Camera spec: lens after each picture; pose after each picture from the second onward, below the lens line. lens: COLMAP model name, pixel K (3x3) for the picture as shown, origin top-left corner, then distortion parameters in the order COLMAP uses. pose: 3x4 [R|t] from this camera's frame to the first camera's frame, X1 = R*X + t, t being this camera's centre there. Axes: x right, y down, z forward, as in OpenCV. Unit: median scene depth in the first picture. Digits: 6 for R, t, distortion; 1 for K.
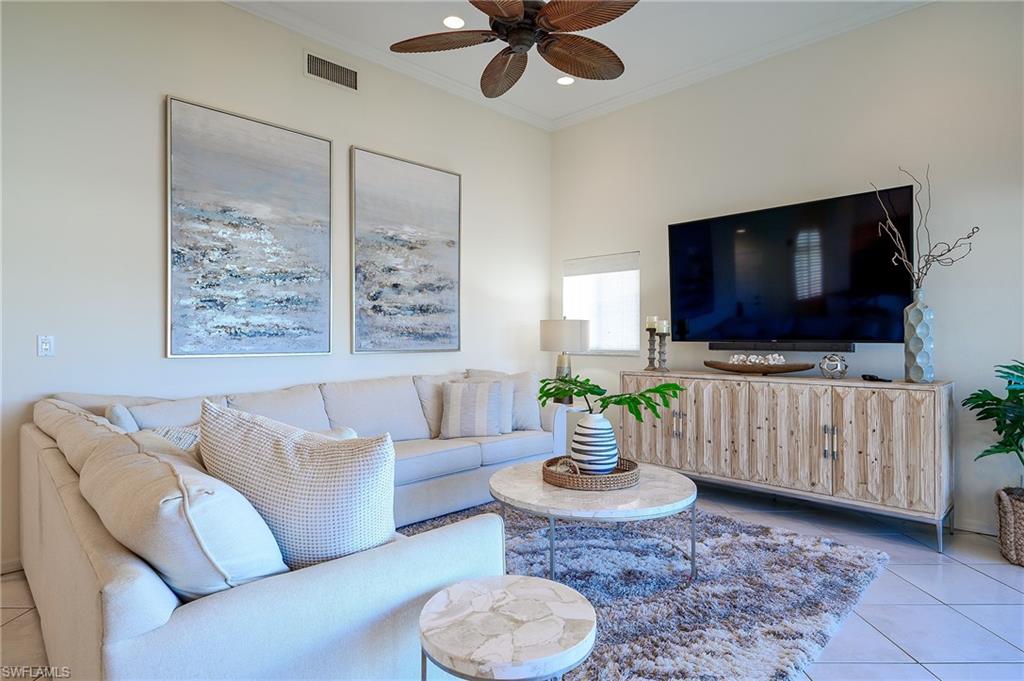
lens RADIAL K [[570.4, 0, 507.1], [0, 570.4, 340.6], [0, 0, 1]] dist [-0.001210, 0.001250]
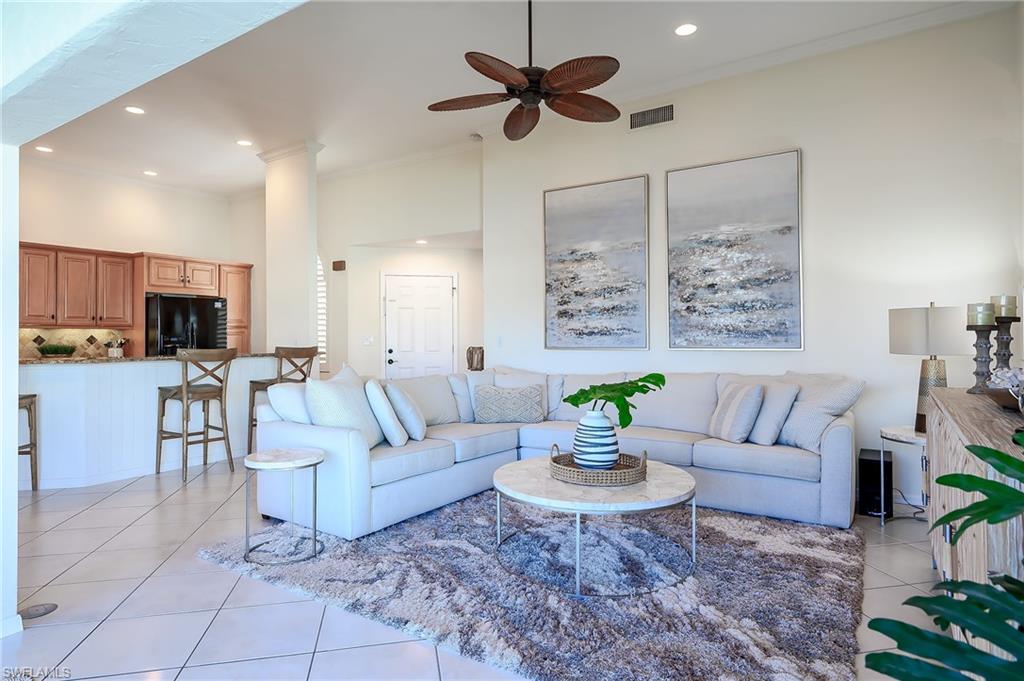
lens RADIAL K [[570.4, 0, 502.8], [0, 570.4, 330.0], [0, 0, 1]] dist [-0.001210, 0.001250]
pose [[0.182819, -0.012470, -0.983067, 0.780693], [0.002947, 0.999922, -0.012136, -0.003971], [0.983142, -0.000678, 0.182842, 0.444137]]
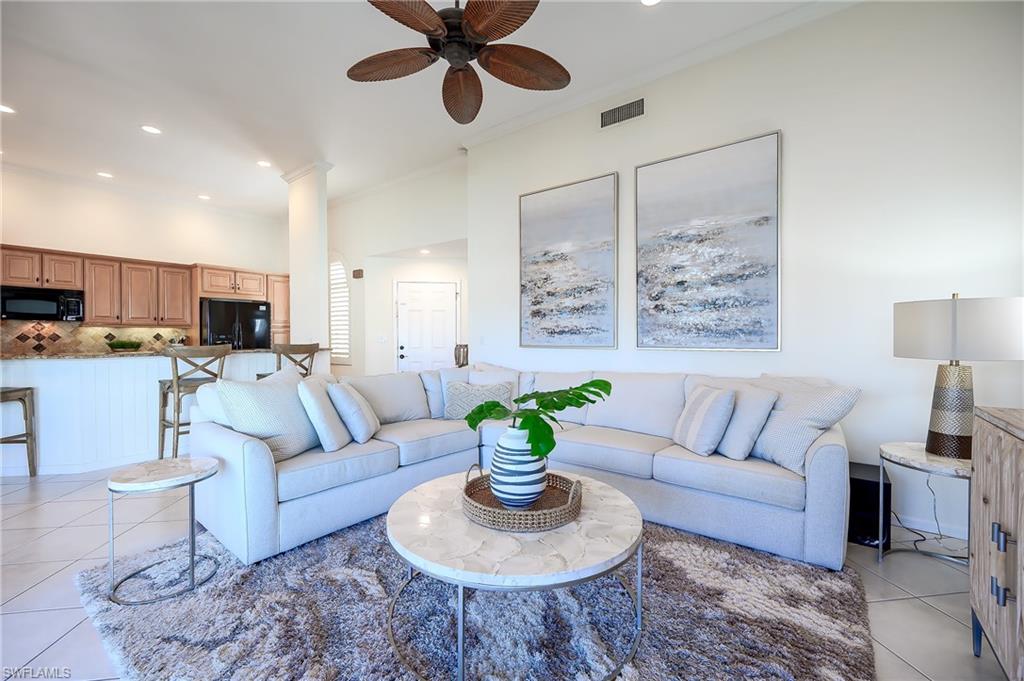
lens RADIAL K [[421.3, 0, 504.2], [0, 421.3, 342.3], [0, 0, 1]] dist [-0.003885, -0.000686]
pose [[0.114155, 0.014863, -0.993352, 0.523295], [-0.000870, 0.999889, 0.014860, -0.002523], [0.993463, -0.000833, 0.114155, 0.620079]]
